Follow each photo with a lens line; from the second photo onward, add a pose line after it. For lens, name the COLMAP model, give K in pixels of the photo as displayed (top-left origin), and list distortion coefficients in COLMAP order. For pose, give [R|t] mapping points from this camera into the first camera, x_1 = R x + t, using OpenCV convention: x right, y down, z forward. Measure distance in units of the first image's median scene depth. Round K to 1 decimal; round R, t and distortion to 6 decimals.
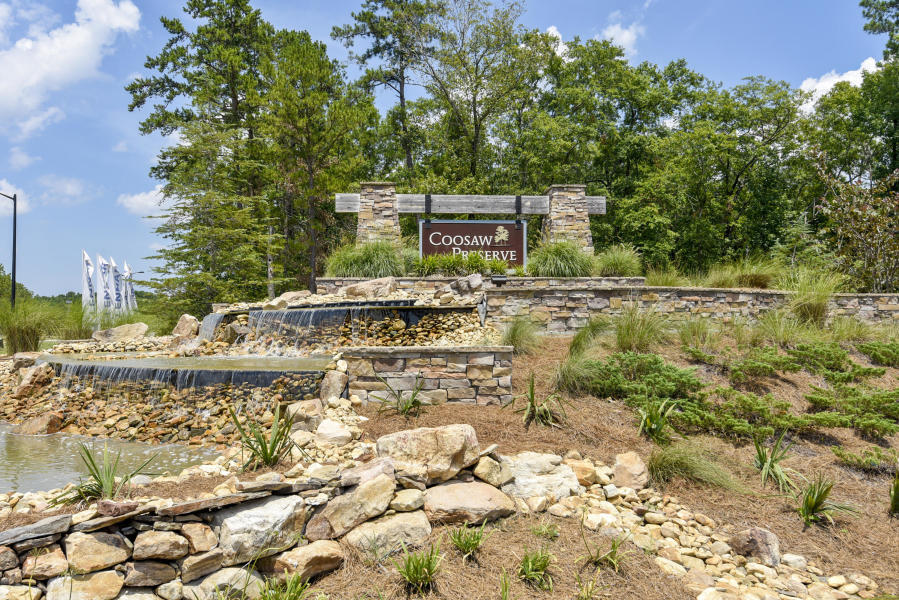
lens RADIAL K [[735.5, 0, 449.2], [0, 735.5, 304.4], [0, 0, 1]] dist [0.029977, -0.002959]
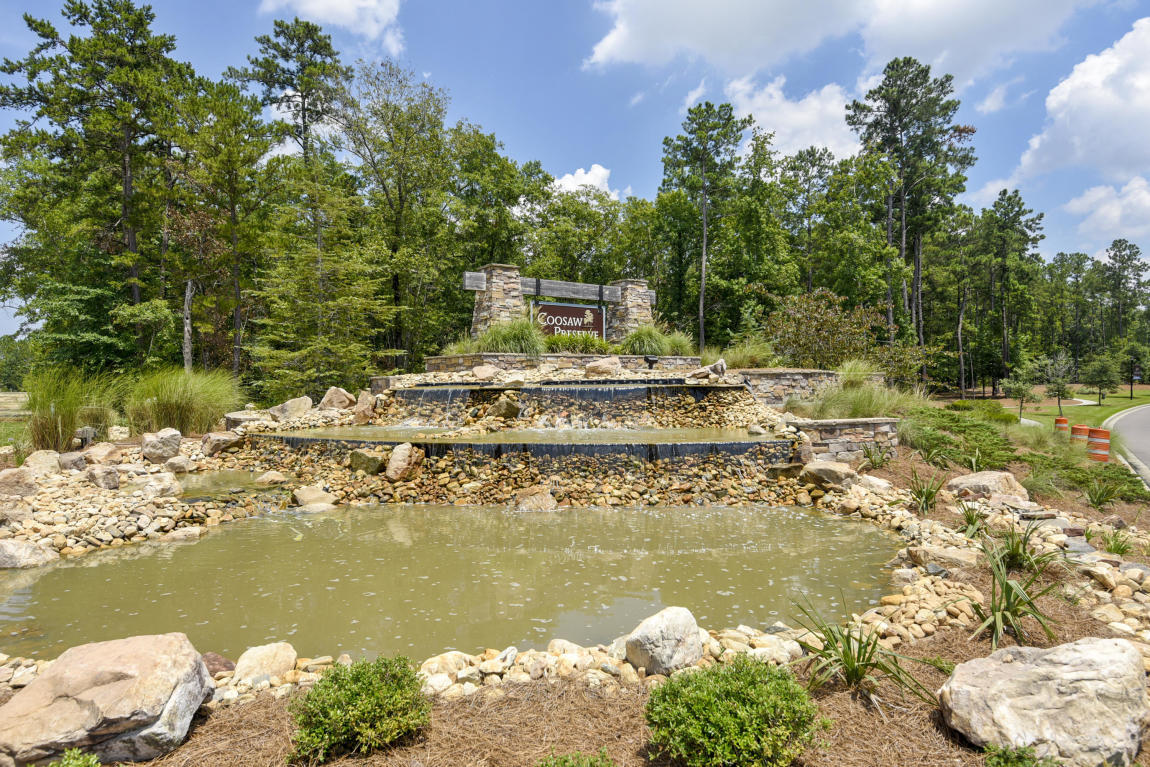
lens RADIAL K [[689.2, 0, 575.2], [0, 689.2, 379.4], [0, 0, 1]] dist [0.003063, -0.006304]
pose [[0.858873, 0.002371, 0.512183, -0.514530], [-0.013877, 0.999730, 0.018641, -0.016336], [-0.512000, -0.023118, 0.858674, 0.065775]]
